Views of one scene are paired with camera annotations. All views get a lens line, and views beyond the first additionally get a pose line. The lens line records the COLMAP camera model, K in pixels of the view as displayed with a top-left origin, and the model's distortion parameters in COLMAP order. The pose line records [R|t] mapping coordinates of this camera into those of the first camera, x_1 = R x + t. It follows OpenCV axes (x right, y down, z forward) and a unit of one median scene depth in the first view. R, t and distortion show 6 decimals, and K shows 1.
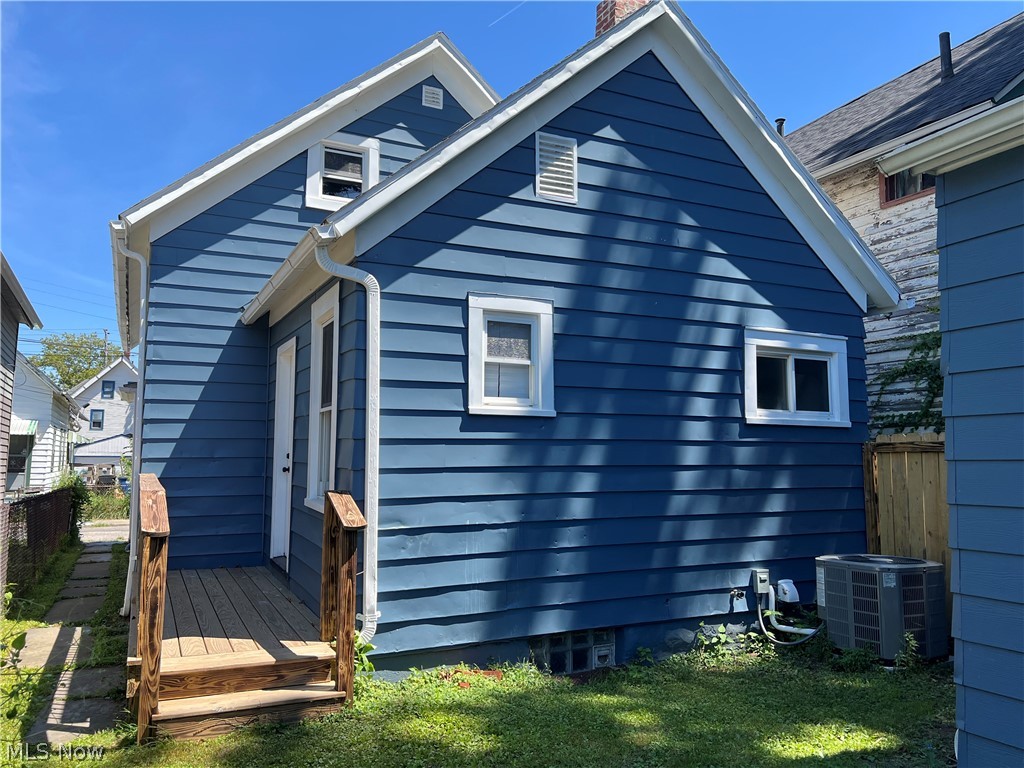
lens RADIAL K [[762.8, 0, 512.1], [0, 762.8, 388.8], [0, 0, 1]] dist [0.057884, -0.078416]
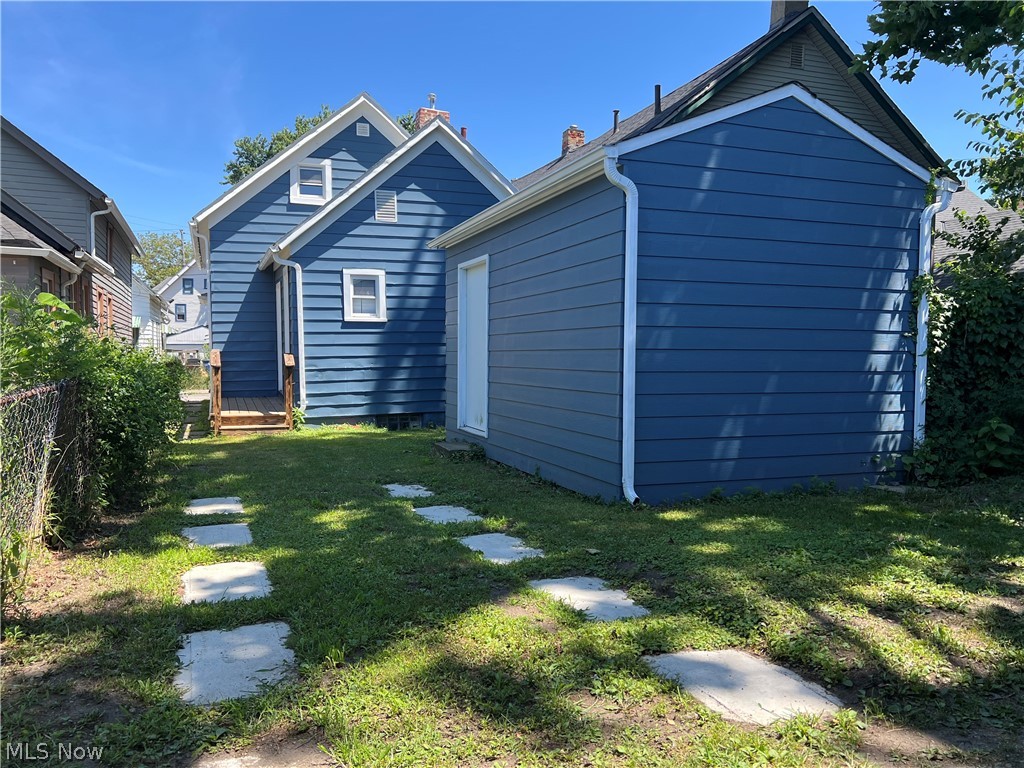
lens RADIAL K [[762.8, 0, 512.1], [0, 762.8, 388.8], [0, 0, 1]] dist [0.057884, -0.078416]
pose [[0.996220, -0.000509, -0.086868, 0.490081], [0.013184, 0.989285, 0.145402, -0.071337], [0.085863, -0.145998, 0.985552, -0.963409]]
